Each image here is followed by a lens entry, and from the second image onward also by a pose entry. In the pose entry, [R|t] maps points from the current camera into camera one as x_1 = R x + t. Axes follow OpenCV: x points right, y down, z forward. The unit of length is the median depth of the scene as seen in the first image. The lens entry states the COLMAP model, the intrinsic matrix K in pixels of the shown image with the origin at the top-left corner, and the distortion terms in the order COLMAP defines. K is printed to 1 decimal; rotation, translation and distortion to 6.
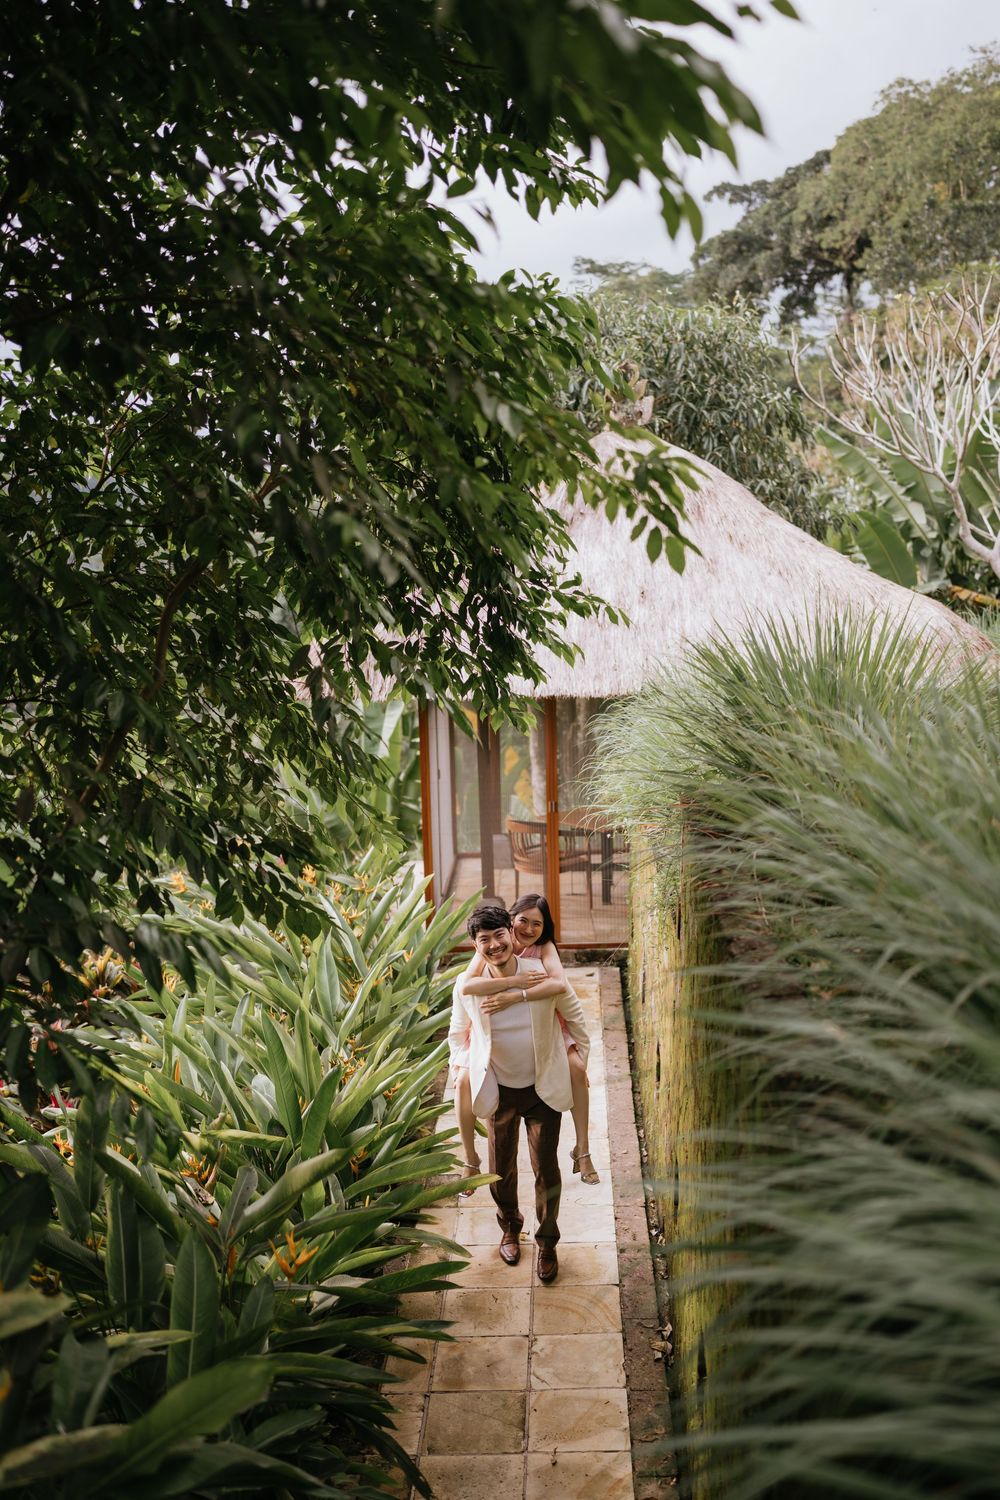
lens RADIAL K [[1467.8, 0, 500.0], [0, 1467.8, 750.0], [0, 0, 1]] dist [0.018893, 0.010938]
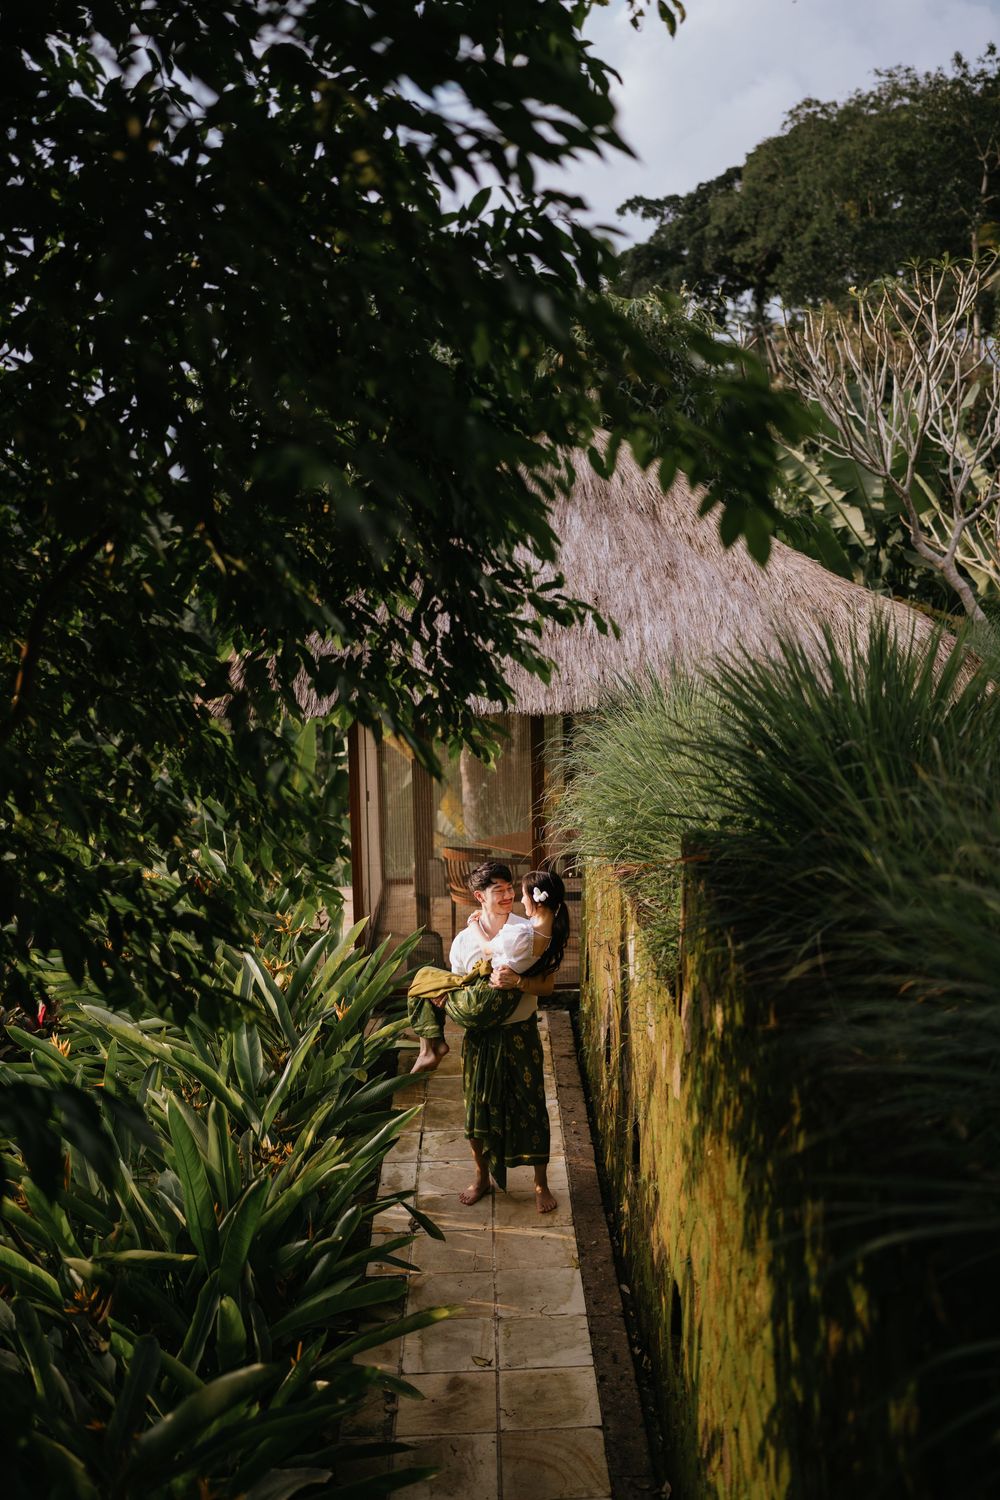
lens RADIAL K [[1435.1, 0, 500.0], [0, 1435.1, 750.0], [0, 0, 1]] dist [0.006924, 0.017210]
pose [[0.998132, 0.000445, 0.061093, -0.019055], [-0.000302, 0.999997, -0.002355, -0.013001], [-0.061093, 0.002333, 0.998129, 0.133661]]
